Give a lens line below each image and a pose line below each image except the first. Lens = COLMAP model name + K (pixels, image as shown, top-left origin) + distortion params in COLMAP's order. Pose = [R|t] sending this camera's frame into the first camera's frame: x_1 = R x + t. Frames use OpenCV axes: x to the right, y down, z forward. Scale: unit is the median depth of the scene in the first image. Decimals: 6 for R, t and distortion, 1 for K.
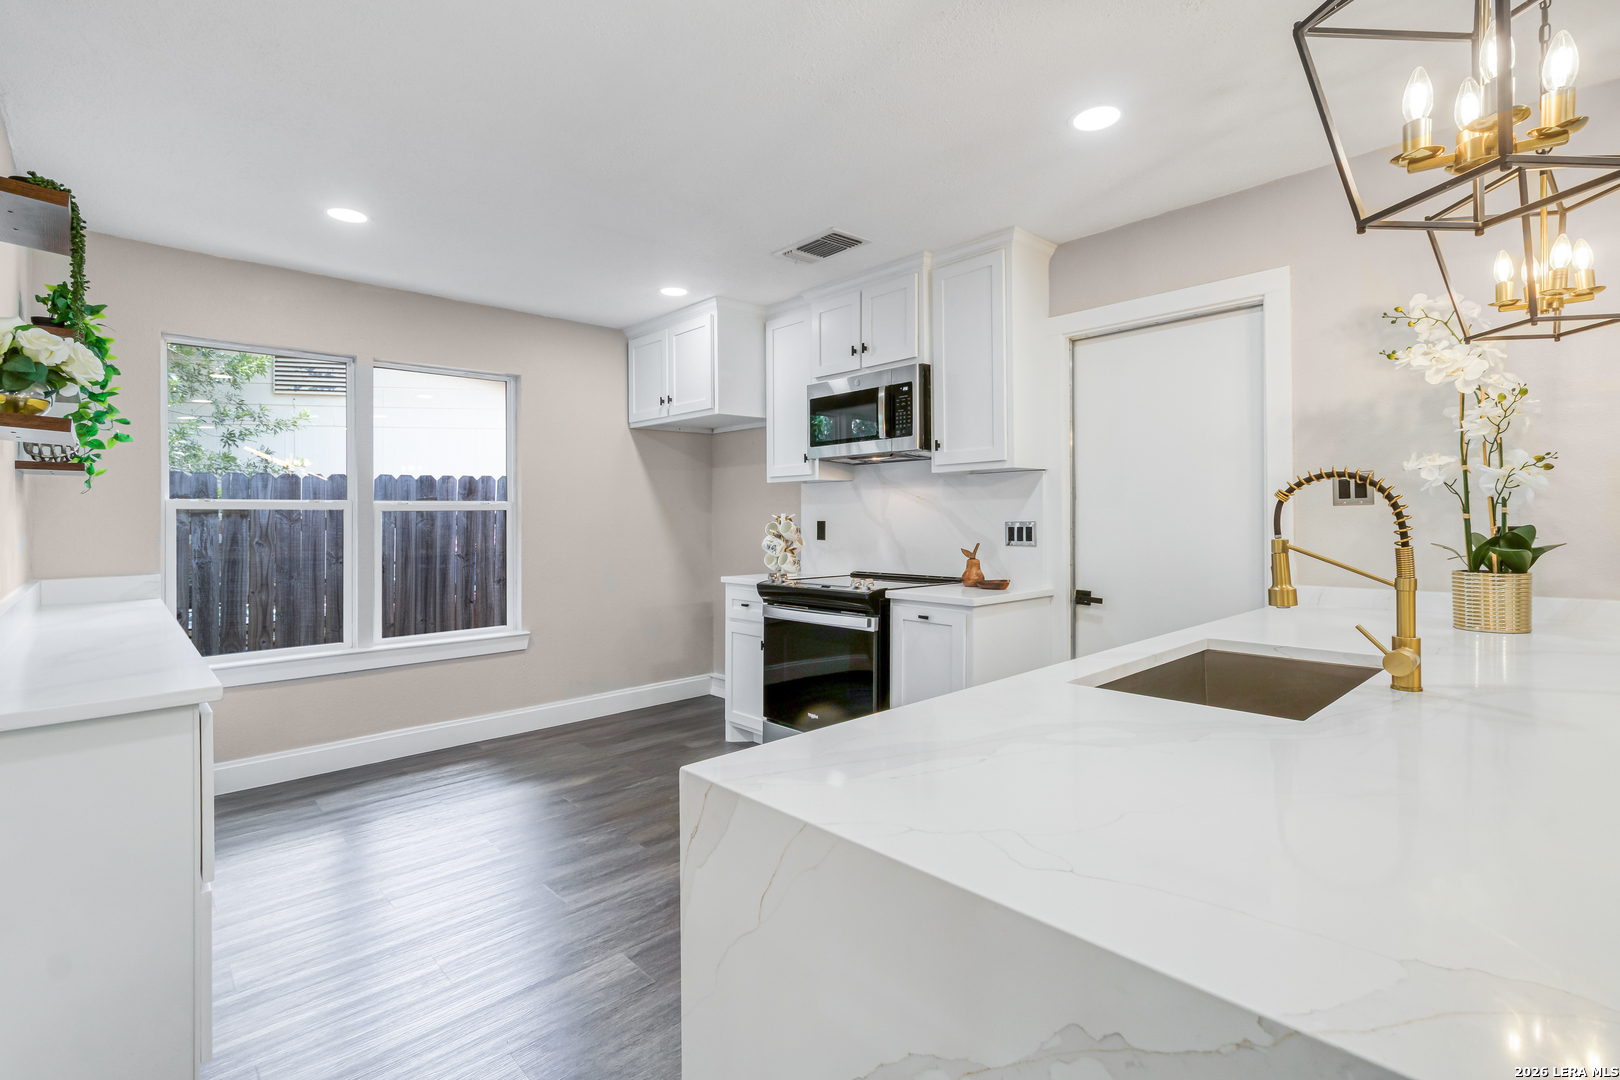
lens RADIAL K [[754.9, 0, 811.9], [0, 754.9, 510.1], [0, 0, 1]] dist [0.005435, 0.000632]
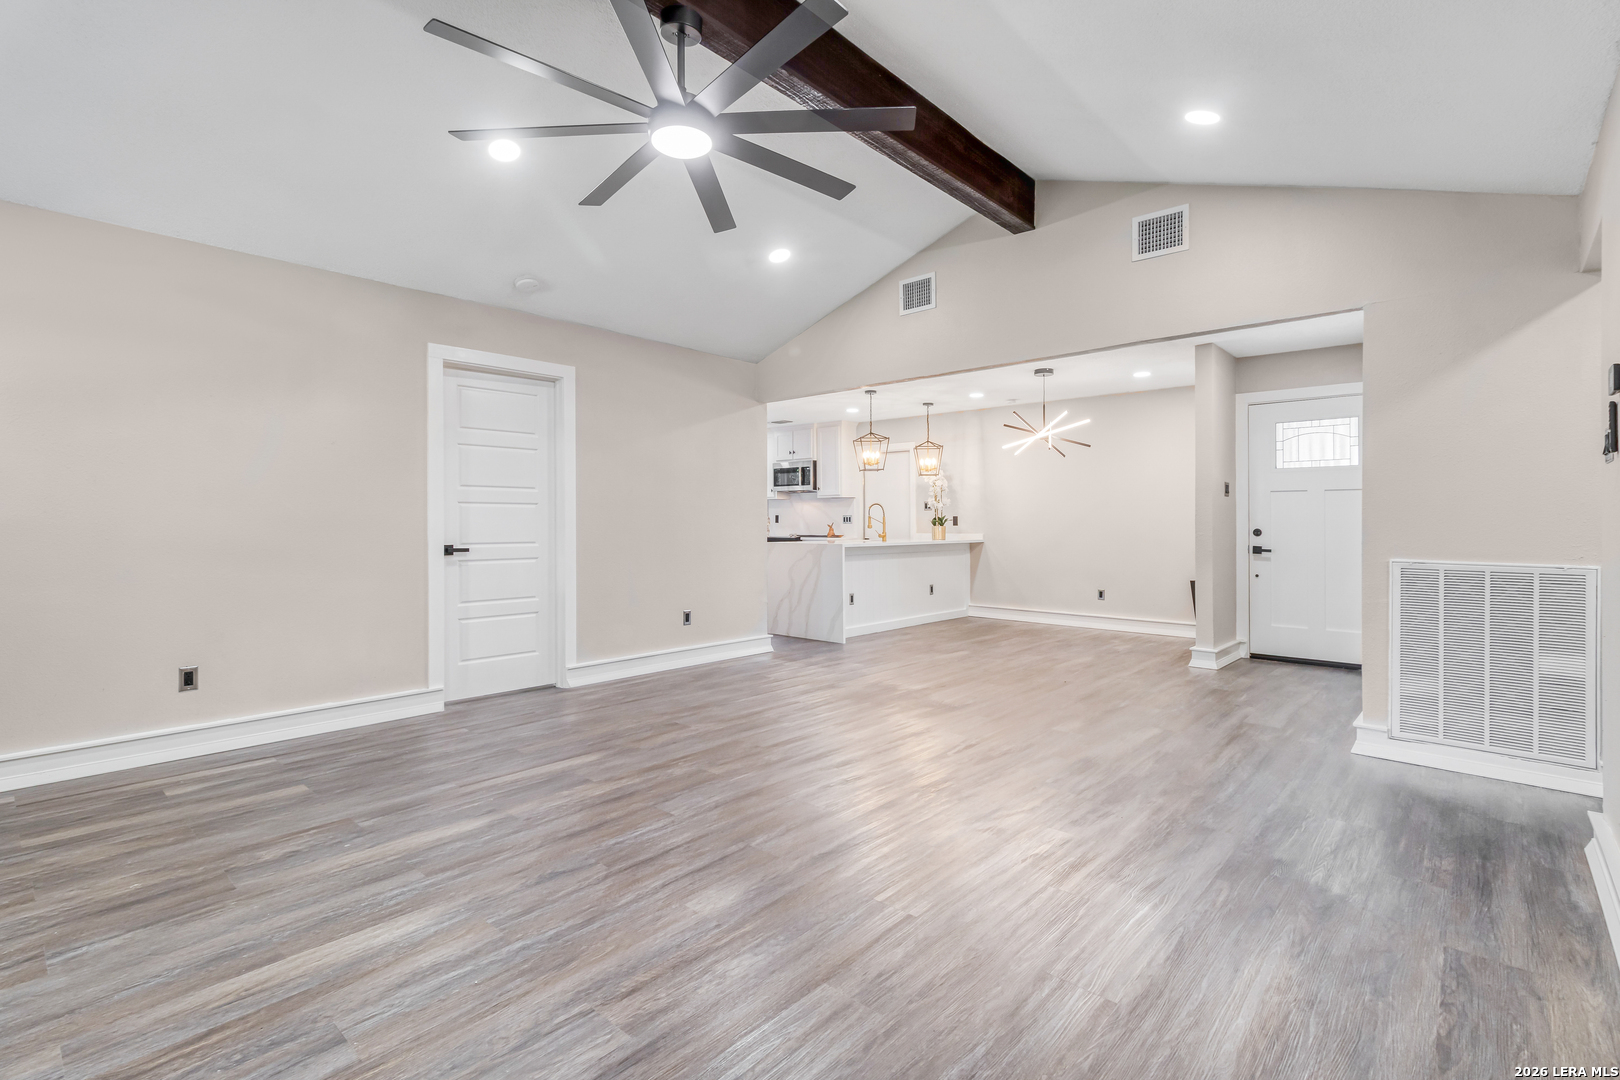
lens RADIAL K [[754.9, 0, 810.4], [0, 754.9, 522.7], [0, 0, 1]] dist [0.005435, 0.000632]
pose [[0.996546, 0.011753, 0.082205, -0.101799], [-0.012602, 0.999872, 0.009813, 0.017158], [-0.082080, -0.010815, 0.996567, -1.861389]]
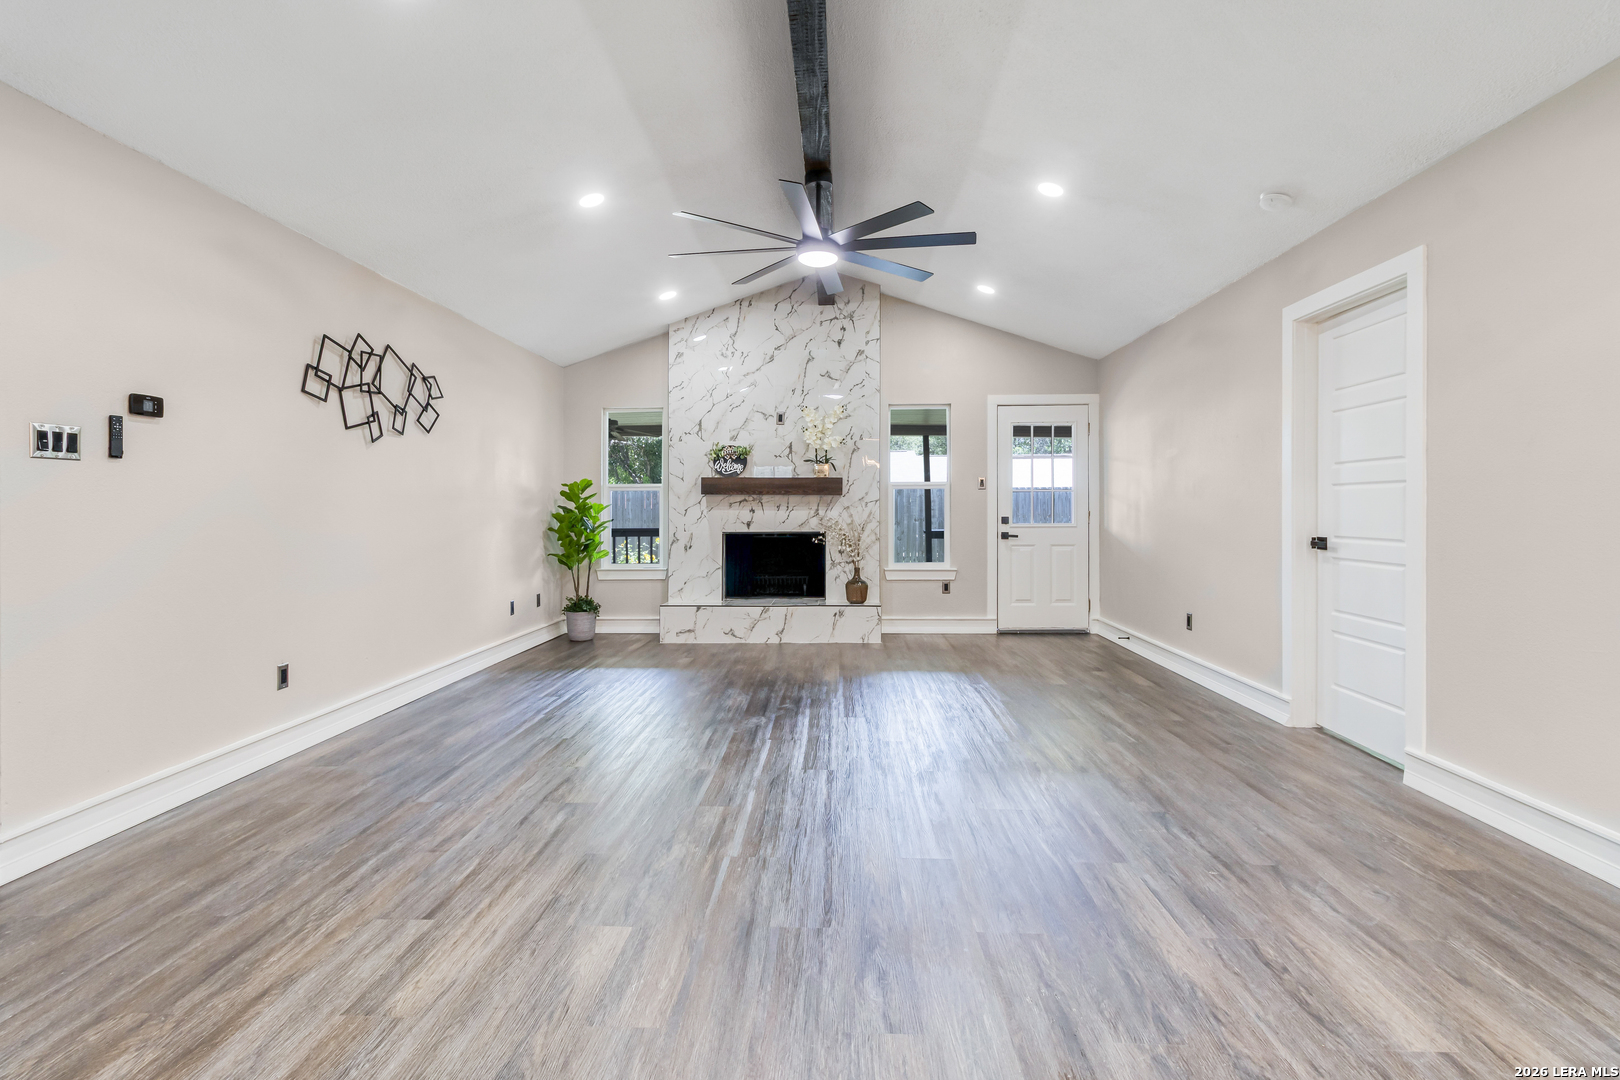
lens RADIAL K [[754.9, 0, 809.6], [0, 754.9, 520.3], [0, 0, 1]] dist [0.005435, 0.000632]
pose [[-0.713829, 0.026108, -0.699833, 0.656072], [0.019306, 0.999659, 0.017602, 0.018751], [0.700054, -0.000946, -0.714089, -0.249145]]
